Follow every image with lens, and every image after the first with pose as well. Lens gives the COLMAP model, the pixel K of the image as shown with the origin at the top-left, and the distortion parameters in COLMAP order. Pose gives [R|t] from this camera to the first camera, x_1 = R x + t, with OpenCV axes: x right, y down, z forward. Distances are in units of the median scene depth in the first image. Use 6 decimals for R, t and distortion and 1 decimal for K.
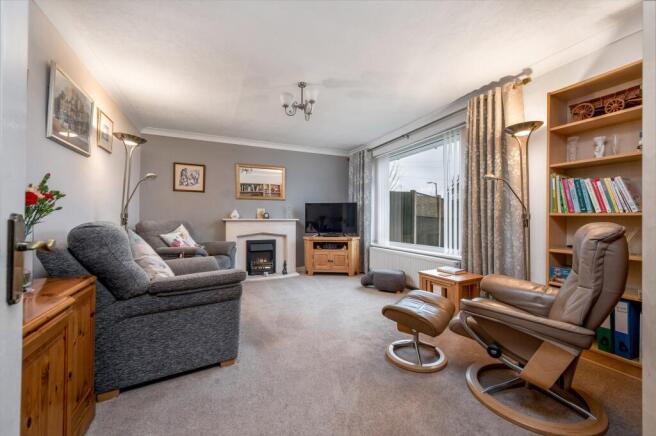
lens RADIAL K [[260.1, 0, 330.1], [0, 260.1, 216.7], [0, 0, 1]] dist [-0.002288, -0.000132]
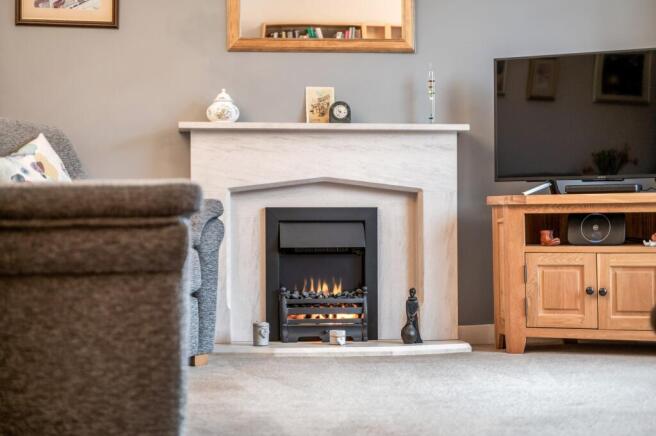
lens RADIAL K [[1229.2, 0, 327.7], [0, 1229.2, 218.1], [0, 0, 1]] dist [0.012911, 0.000000]
pose [[0.952167, -0.005709, -0.305523, 0.110445], [0.006218, 0.999980, 0.000693, 0.099920], [0.305513, -0.002559, 0.952184, -0.146473]]
